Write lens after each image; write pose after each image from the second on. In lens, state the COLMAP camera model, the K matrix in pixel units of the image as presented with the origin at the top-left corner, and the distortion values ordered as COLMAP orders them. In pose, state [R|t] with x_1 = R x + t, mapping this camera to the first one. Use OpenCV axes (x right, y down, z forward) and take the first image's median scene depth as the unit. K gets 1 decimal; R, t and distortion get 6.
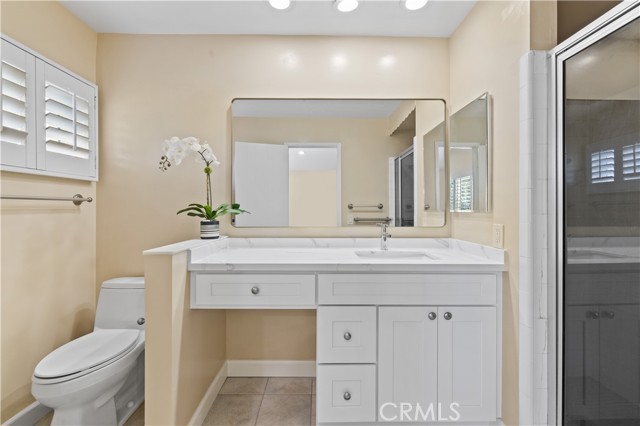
lens RADIAL K [[275.0, 0, 319.9], [0, 275.0, 209.0], [0, 0, 1]] dist [-0.000731, 0.000145]
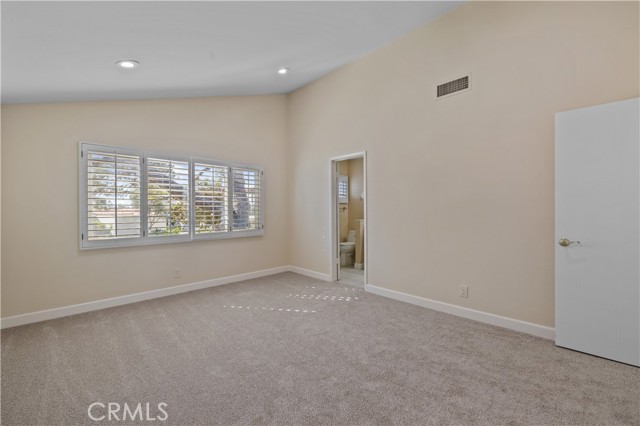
lens RADIAL K [[270.5, 0, 320.0], [0, 270.5, 213.0], [0, 0, 1]] dist [-0.001518, -0.000024]
pose [[0.702127, 0.001581, -0.712050, 1.397686], [0.003897, 0.999974, 0.006063, -0.005642], [0.712041, -0.007031, 0.702103, -1.680435]]
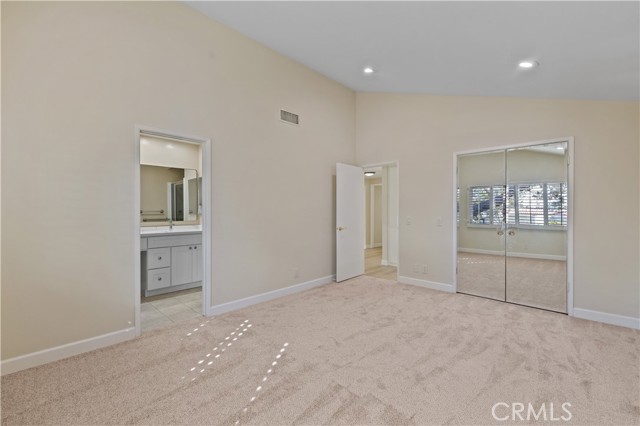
lens RADIAL K [[275.0, 0, 319.9], [0, 275.0, 209.0], [0, 0, 1]] dist [-0.000731, 0.000145]
pose [[0.699846, 0.000096, 0.714294, -0.576154], [0.003839, 0.999985, -0.003896, -0.026941], [-0.714283, 0.005469, 0.699835, -1.630876]]
